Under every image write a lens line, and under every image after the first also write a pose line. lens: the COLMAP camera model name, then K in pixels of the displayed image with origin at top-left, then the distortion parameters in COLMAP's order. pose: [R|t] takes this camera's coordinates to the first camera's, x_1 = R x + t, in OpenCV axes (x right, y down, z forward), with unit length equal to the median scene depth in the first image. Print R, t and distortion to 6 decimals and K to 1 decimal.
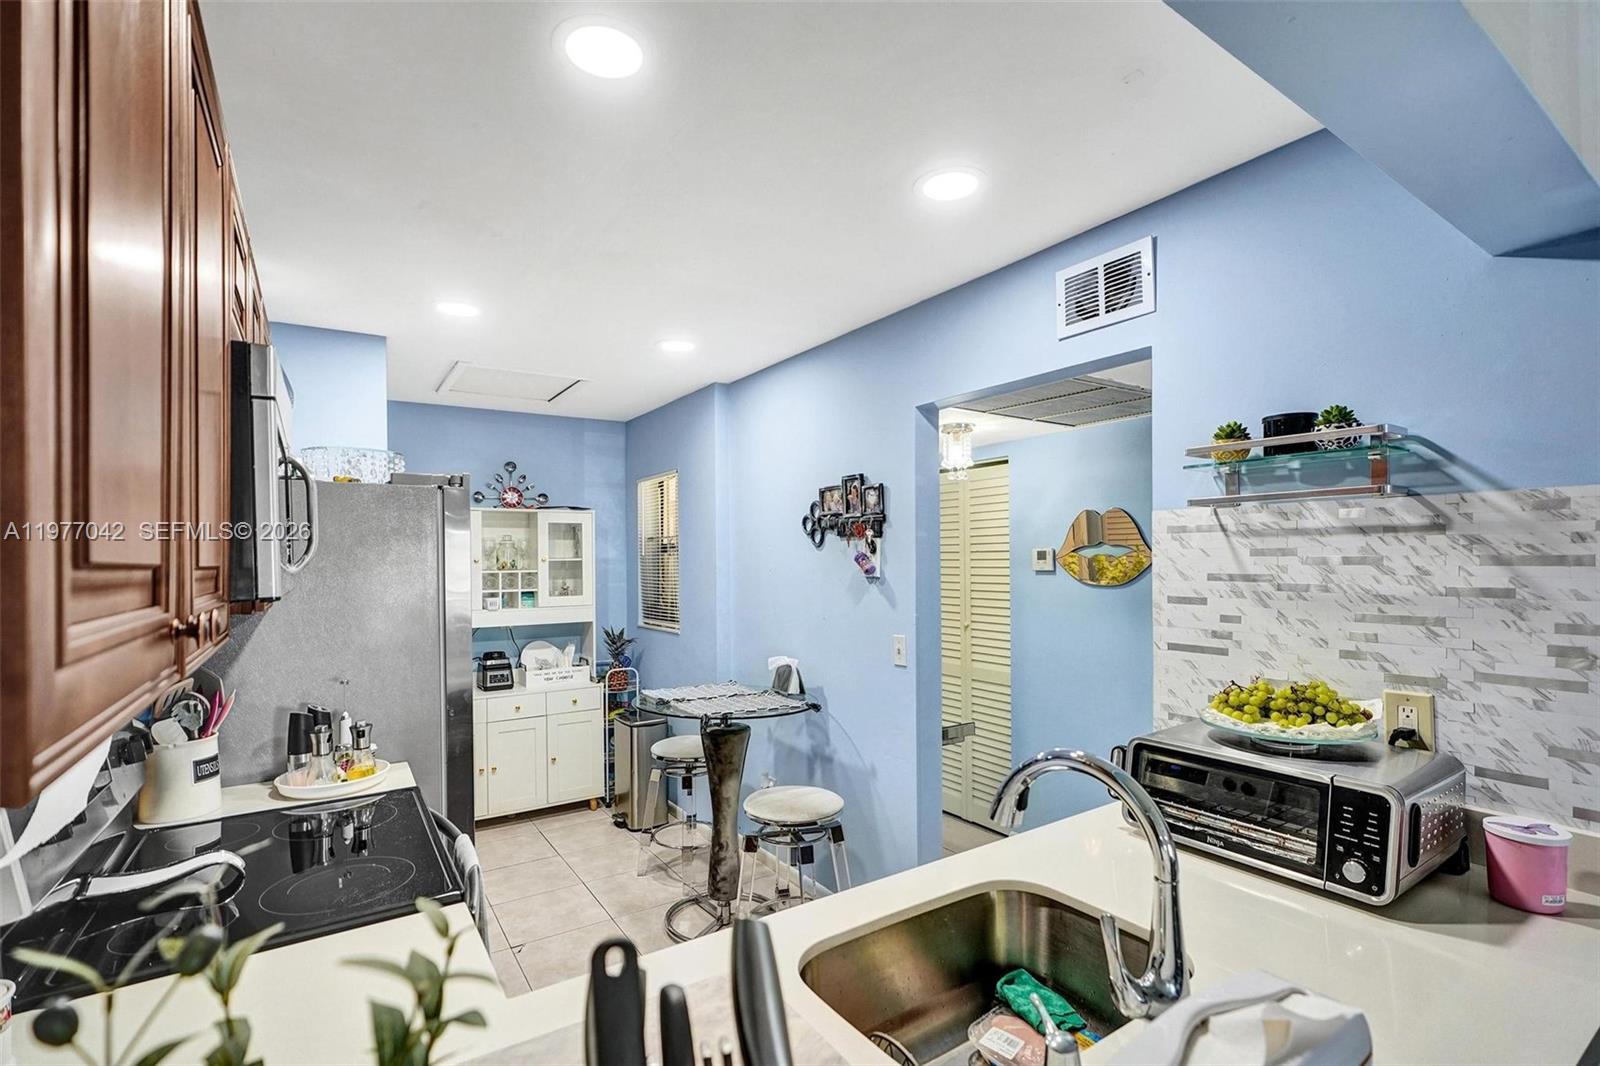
lens RADIAL K [[726.8, 0, 809.1], [0, 726.8, 541.1], [0, 0, 1]] dist [0.000241, -0.000012]
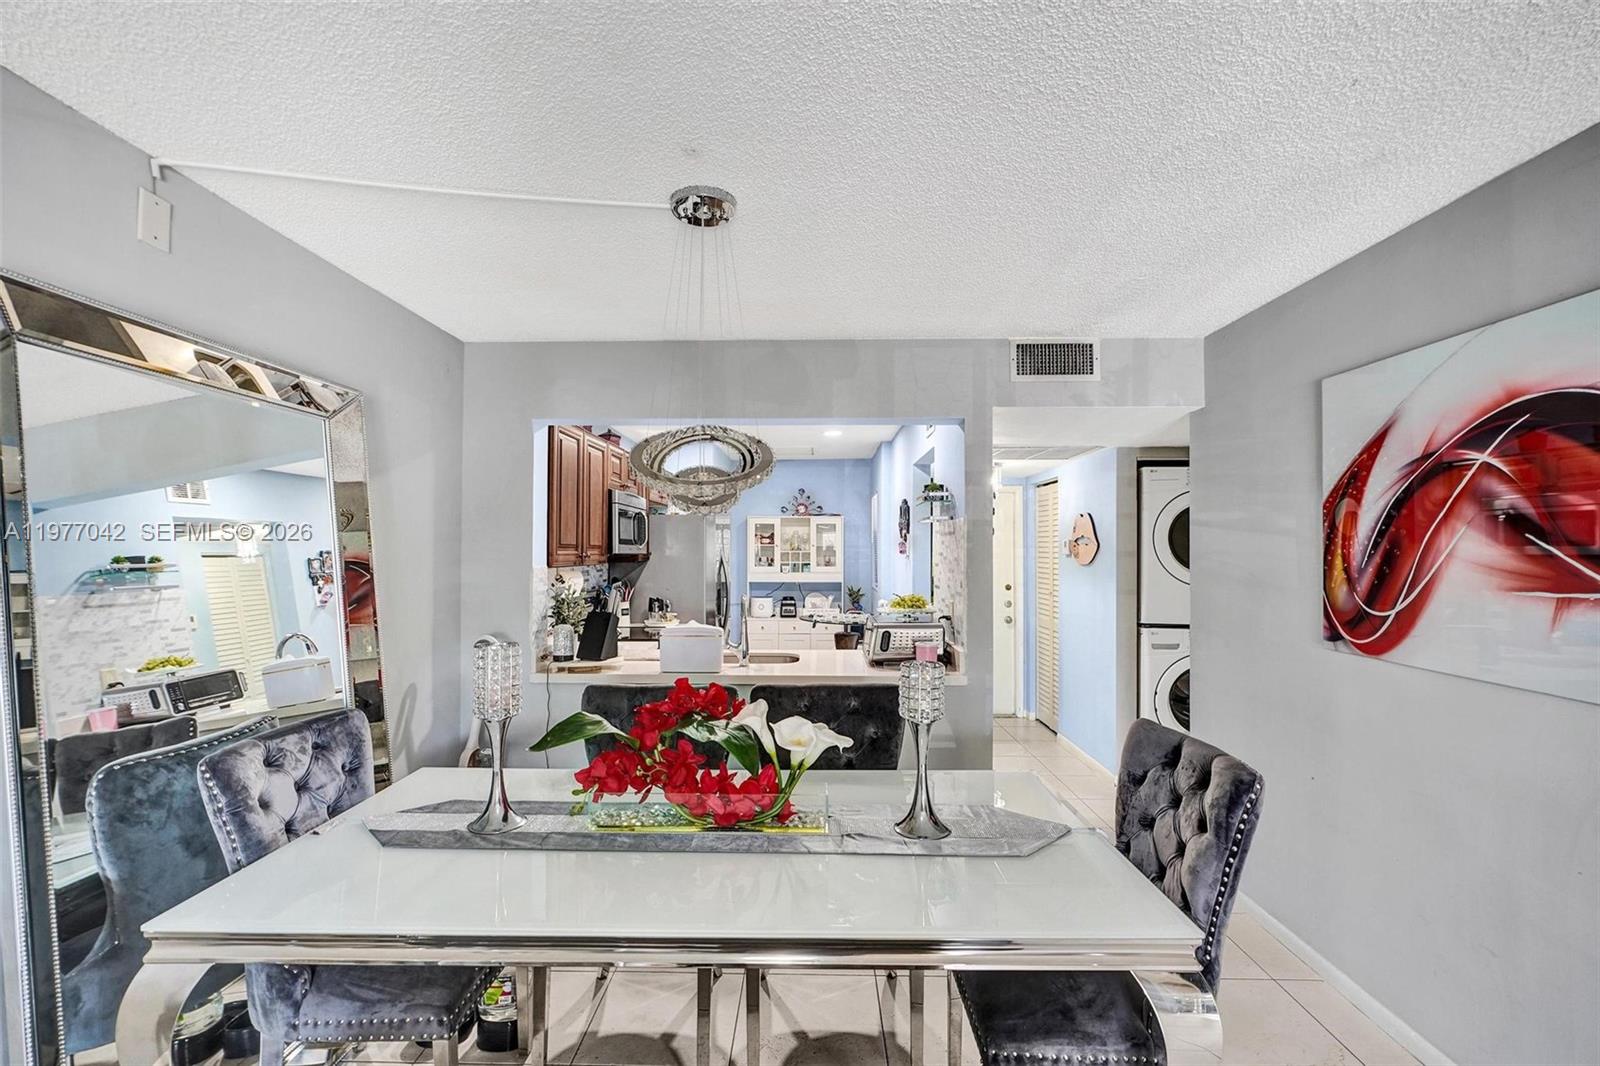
lens RADIAL K [[726.8, 0, 809.1], [0, 726.8, 541.1], [0, 0, 1]] dist [0.000241, -0.000012]
pose [[0.817491, 0.001501, -0.575940, 0.621861], [0.009193, 0.999835, 0.015654, -0.011207], [0.575868, -0.018091, 0.817342, -0.419559]]
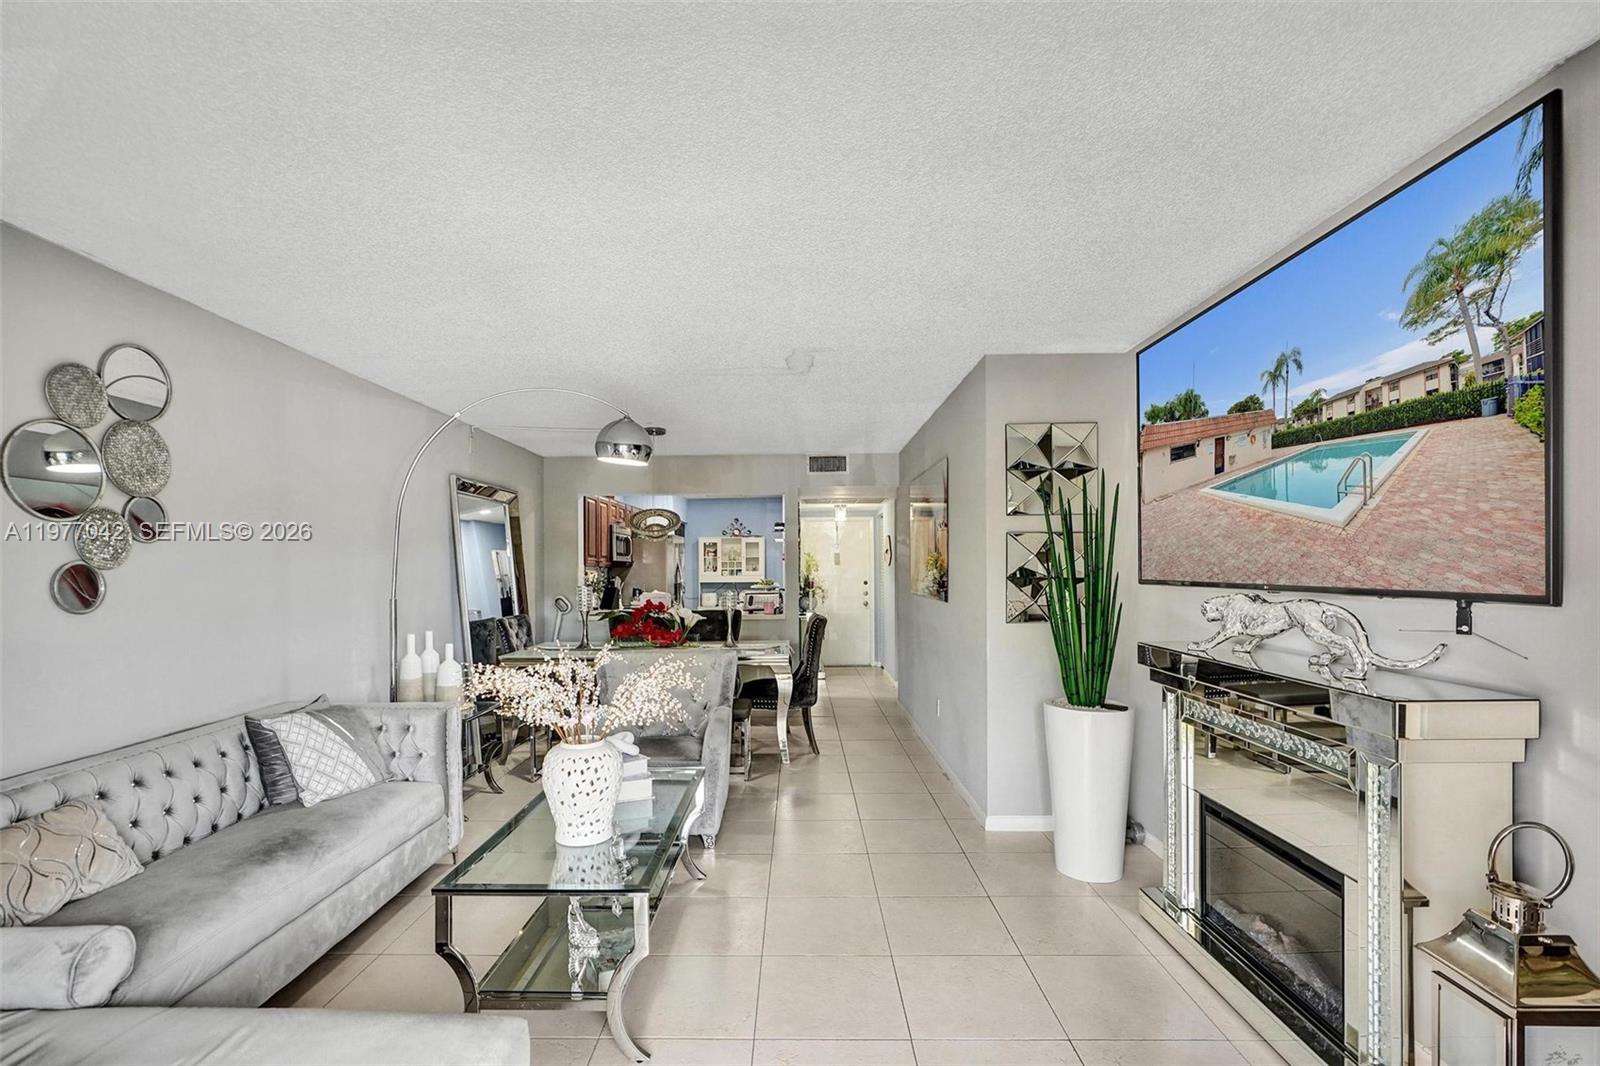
lens RADIAL K [[722.5, 0, 795.1], [0, 722.5, 561.2], [0, 0, 1]] dist [-0.000373, -0.000118]
pose [[0.822069, -0.002546, -0.569382, 1.225945], [0.017874, 0.999613, 0.021335, -0.009991], [0.569107, -0.027716, 0.821796, -0.982091]]
